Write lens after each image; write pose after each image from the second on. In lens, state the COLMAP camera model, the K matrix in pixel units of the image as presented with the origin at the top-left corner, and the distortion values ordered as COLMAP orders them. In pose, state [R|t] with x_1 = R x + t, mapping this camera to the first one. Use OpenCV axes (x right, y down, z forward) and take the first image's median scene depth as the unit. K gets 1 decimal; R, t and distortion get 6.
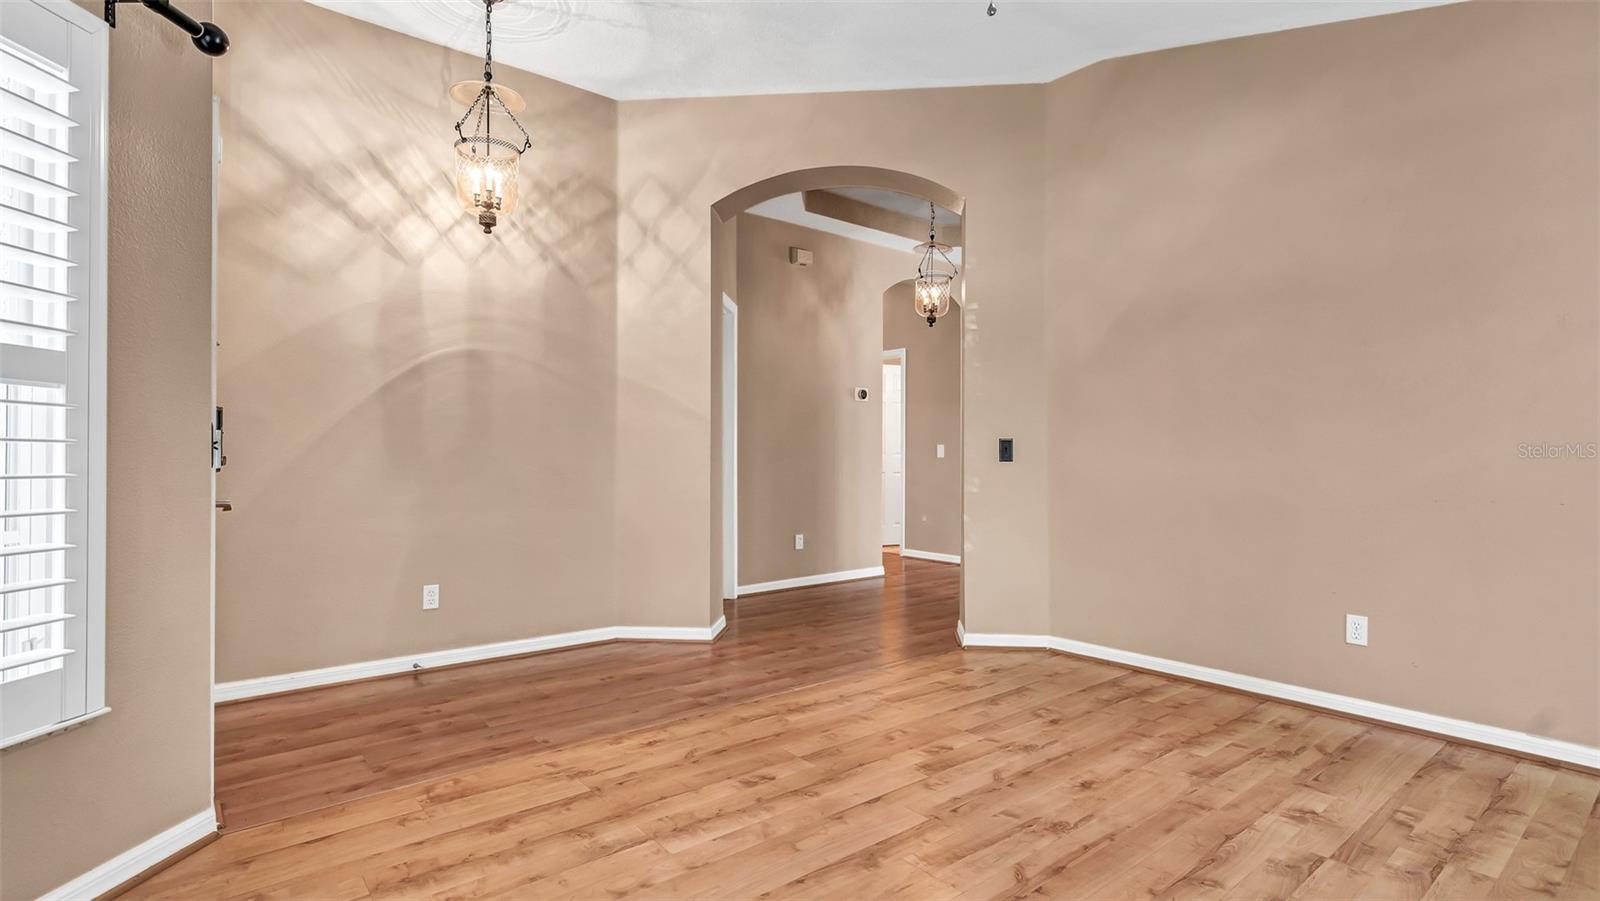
lens RADIAL K [[773.5, 0, 784.7], [0, 773.5, 458.8], [0, 0, 1]] dist [-0.001086, 0.000496]
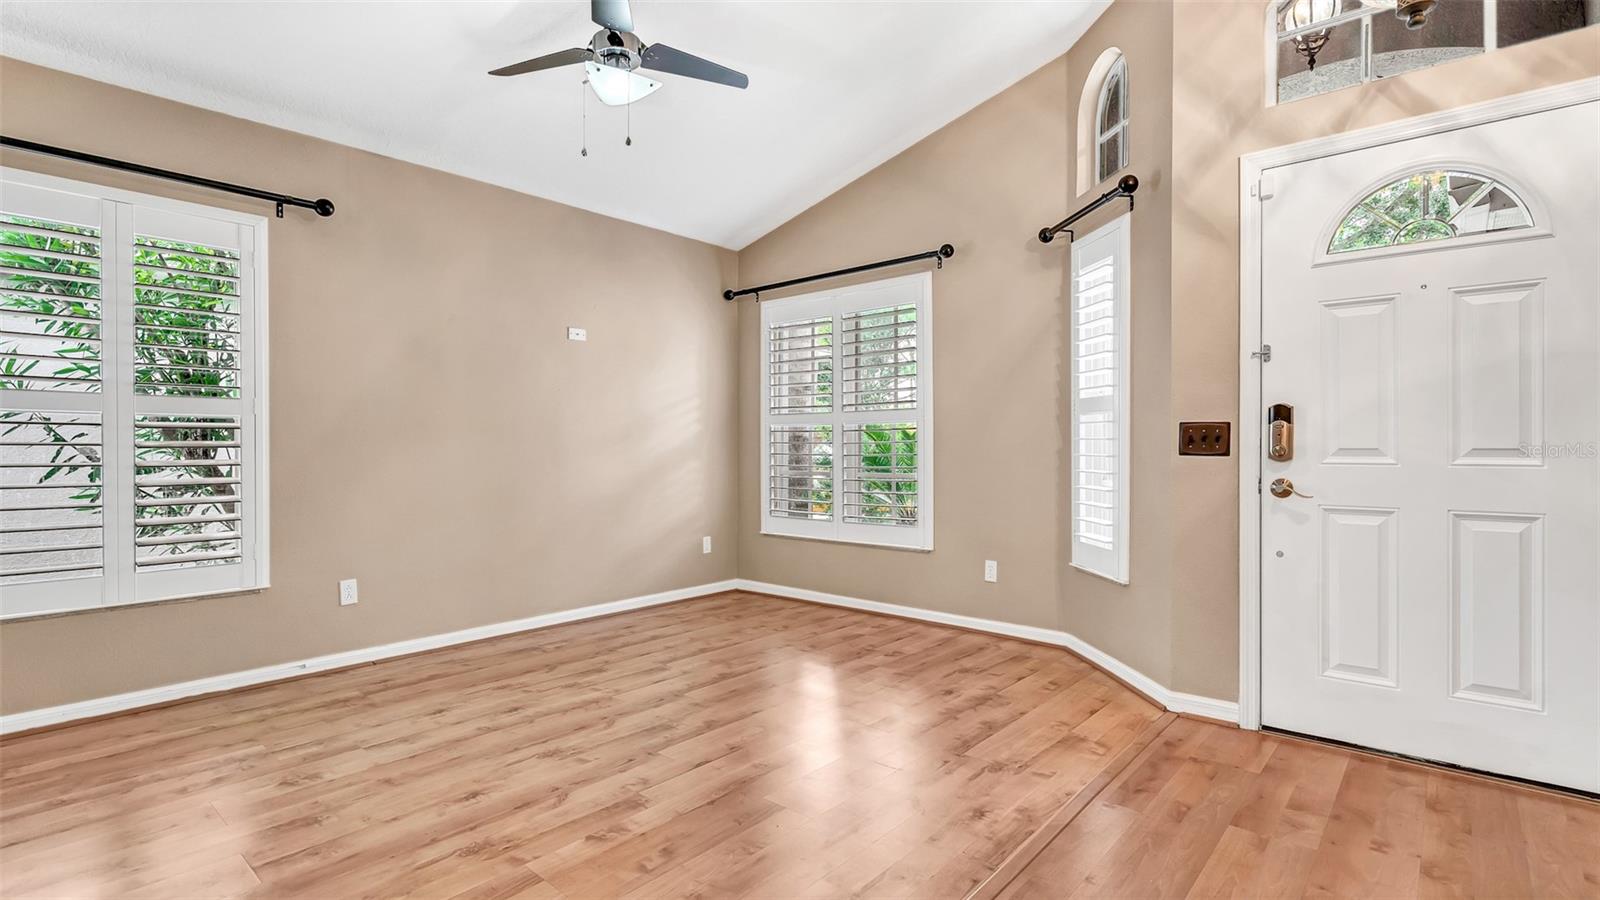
lens RADIAL K [[744.7, 0, 807.9], [0, 744.7, 456.0], [0, 0, 1]] dist [-0.003196, -0.000081]
pose [[-0.979811, 0.000431, -0.199926, 0.134295], [-0.003251, 0.999831, 0.018089, -0.005986], [0.199900, 0.018374, -0.979644, 1.540687]]
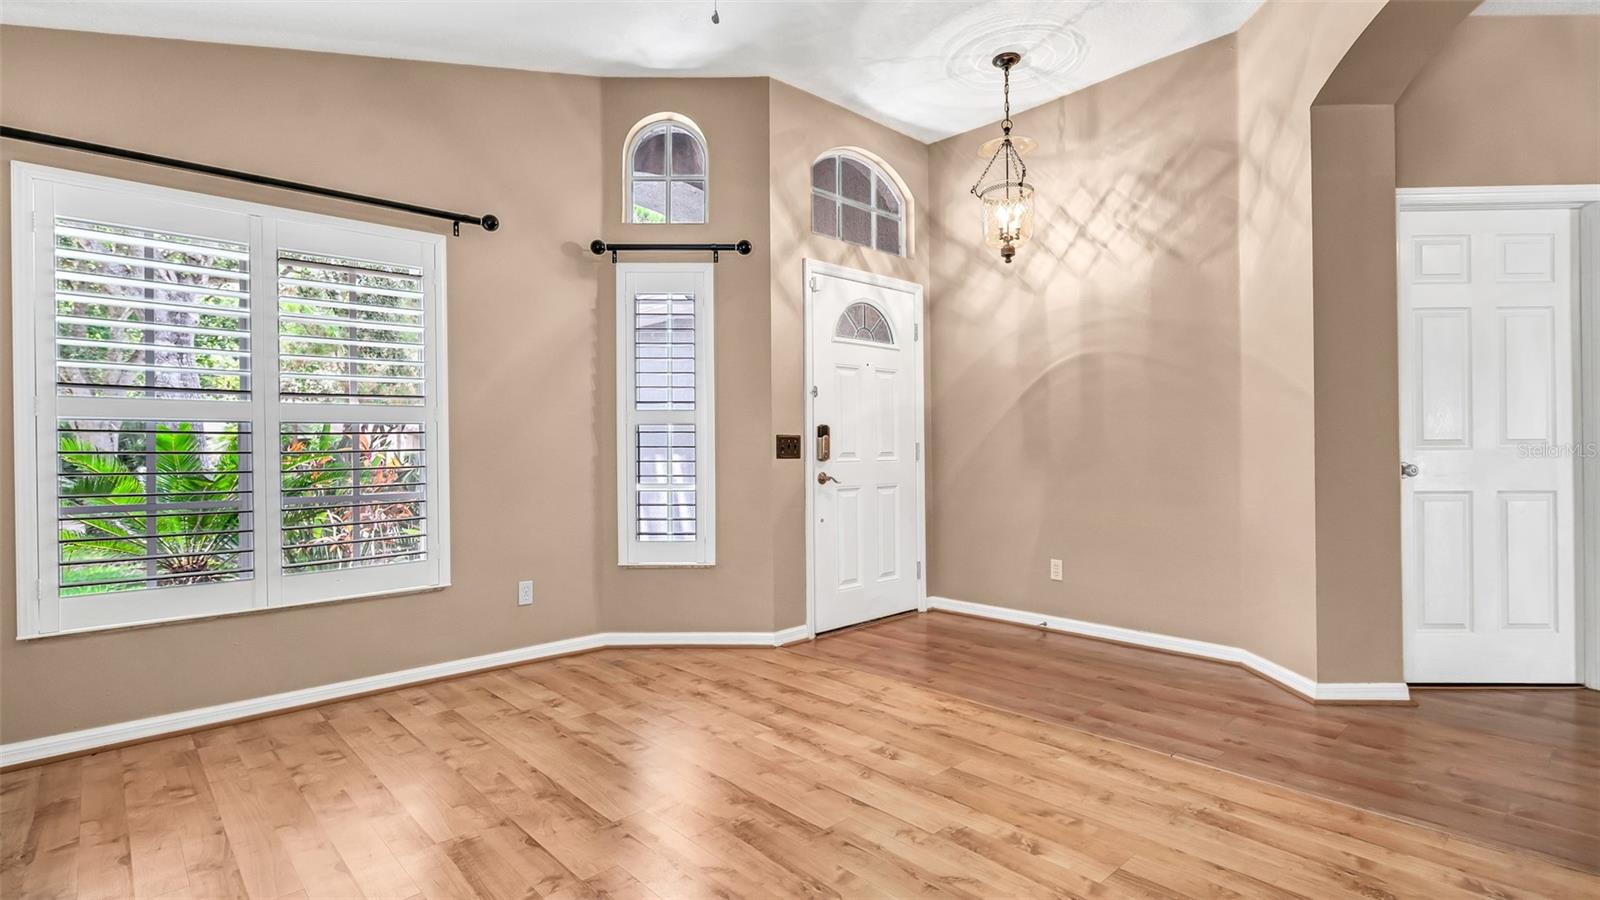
lens RADIAL K [[744.7, 0, 807.9], [0, 744.7, 456.0], [0, 0, 1]] dist [-0.003196, -0.000081]
pose [[0.084544, 0.004349, -0.996410, 0.790596], [0.003216, 0.999984, 0.004637, -0.001830], [0.996415, -0.003596, 0.084528, 0.646883]]
